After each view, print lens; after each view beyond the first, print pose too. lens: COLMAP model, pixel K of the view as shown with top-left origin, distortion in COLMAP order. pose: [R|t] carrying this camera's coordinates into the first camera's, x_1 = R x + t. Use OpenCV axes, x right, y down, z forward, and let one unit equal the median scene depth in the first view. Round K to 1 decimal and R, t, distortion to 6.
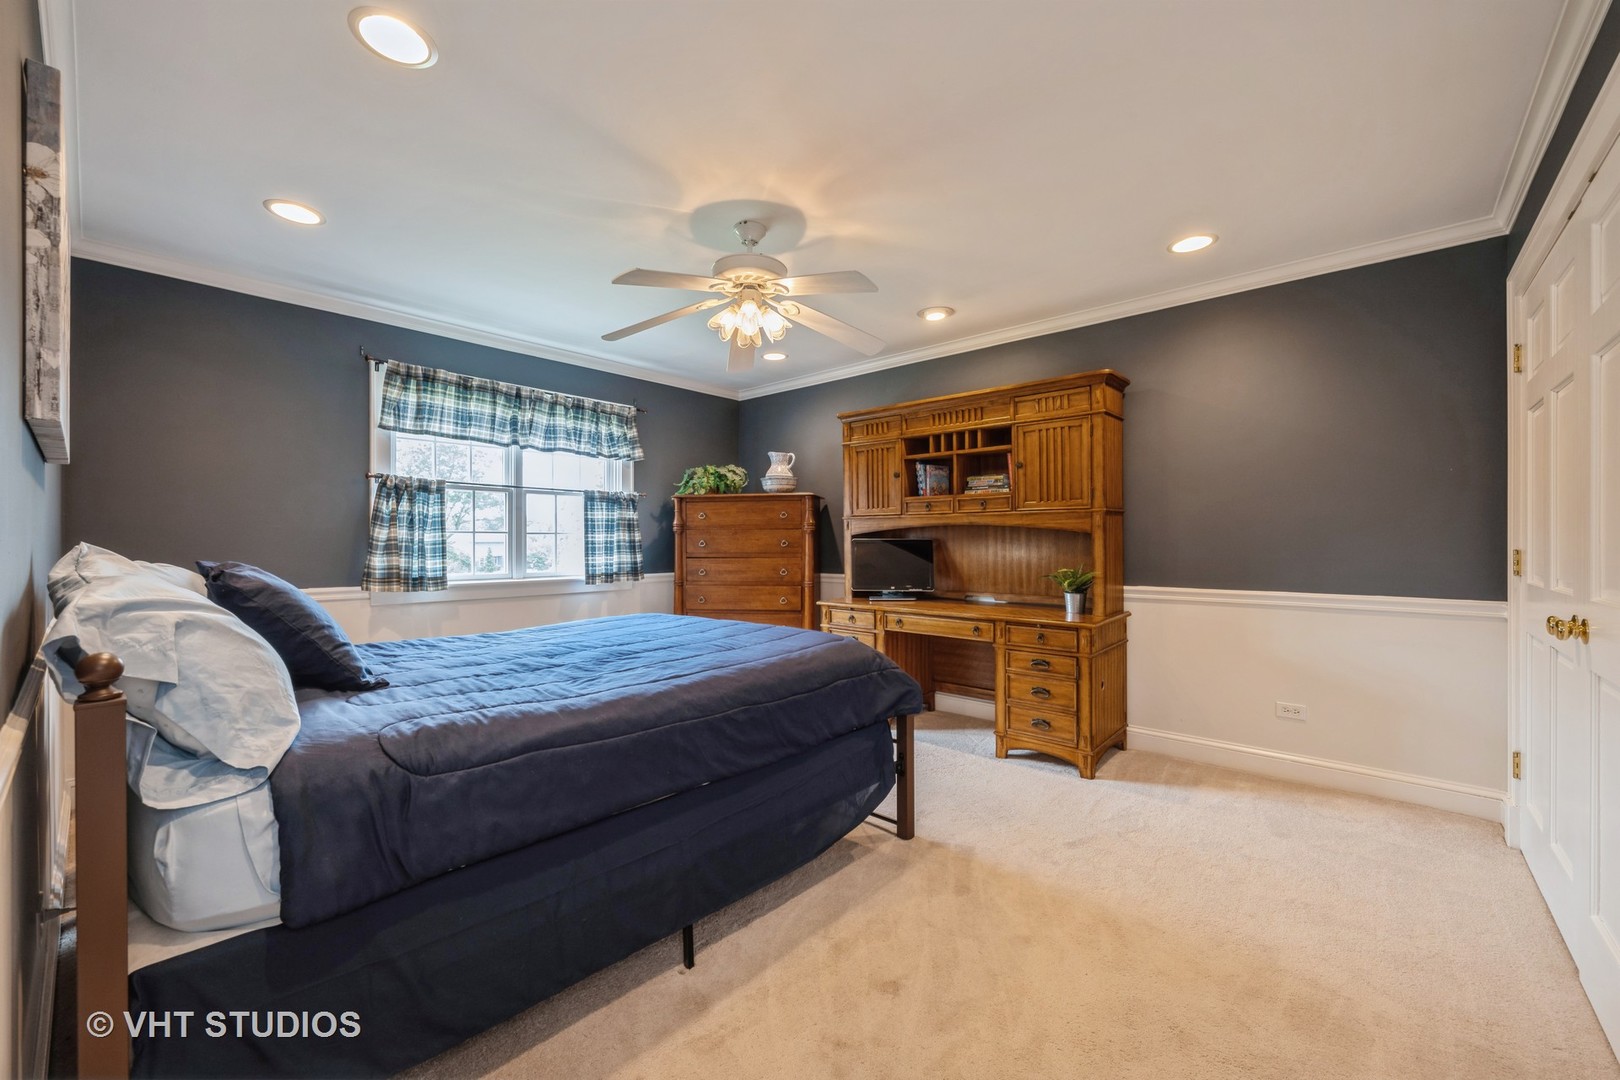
lens RADIAL K [[642.5, 0, 807.6], [0, 642.5, 542.0], [0, 0, 1]] dist [0.009294, -0.000460]
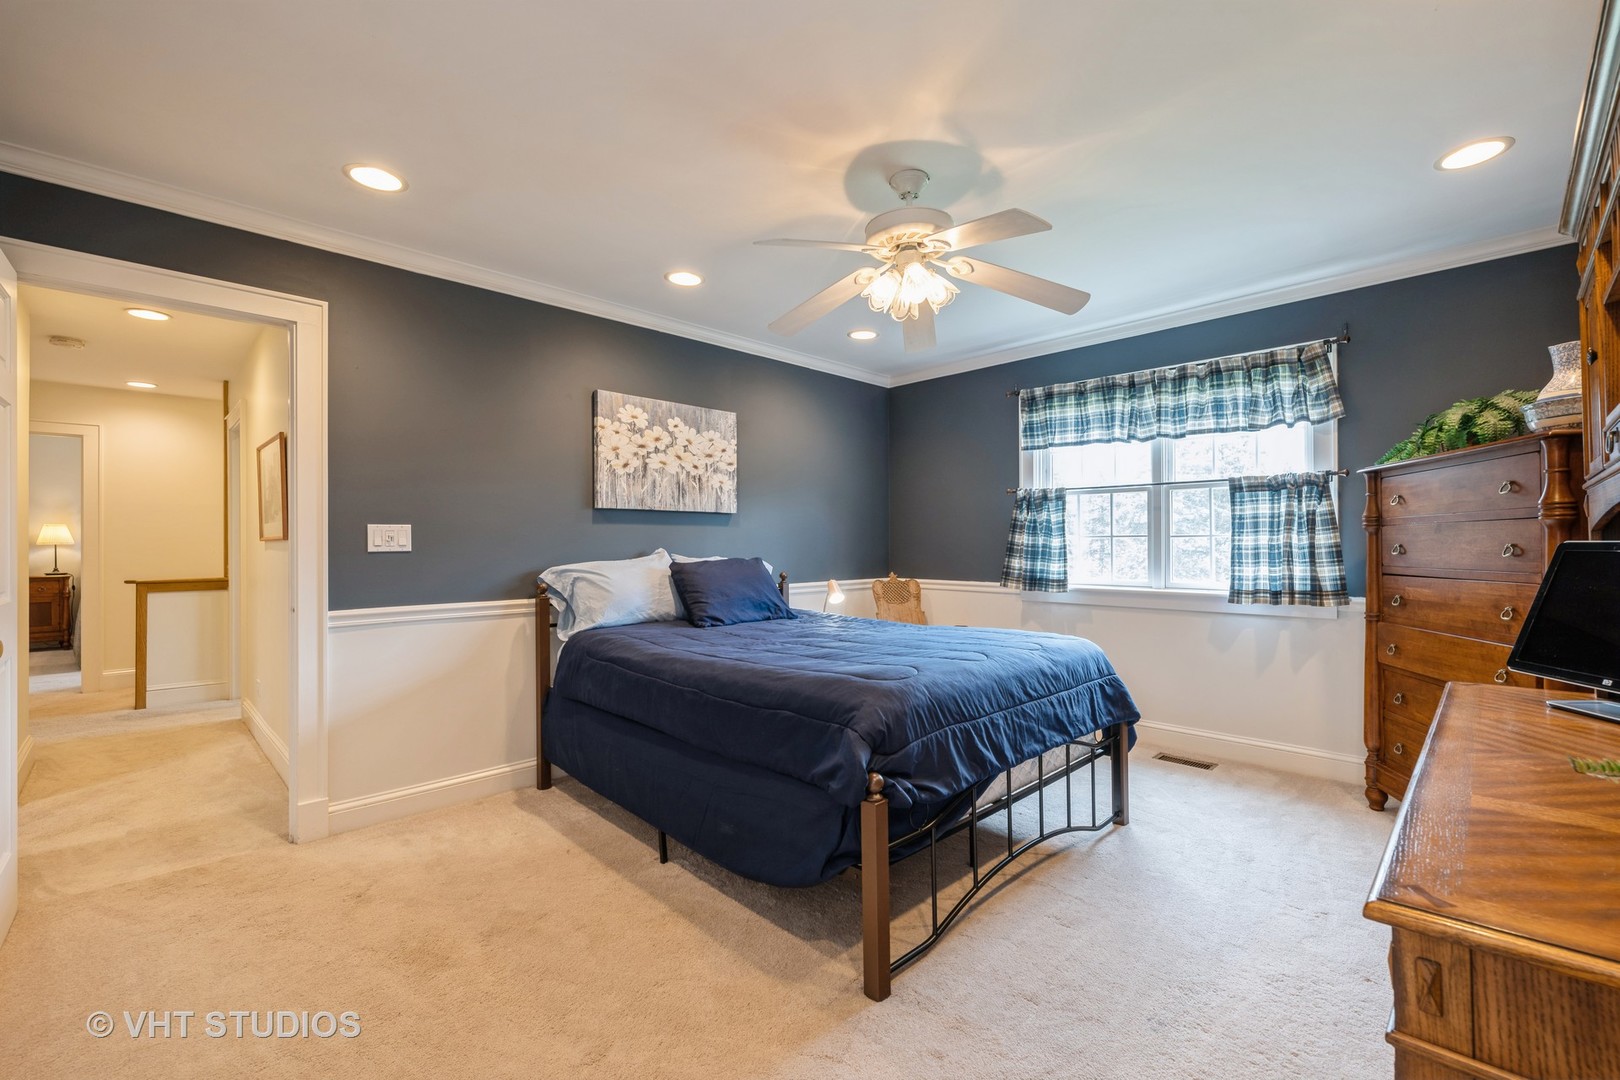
lens RADIAL K [[691.1, 0, 808.9], [0, 691.1, 541.0], [0, 0, 1]] dist [-0.002295, 0.000052]
pose [[-0.068413, -0.006740, -0.997634, 0.546113], [0.001926, 0.999974, -0.006888, -0.002084], [0.997655, -0.002393, -0.068398, 0.616111]]
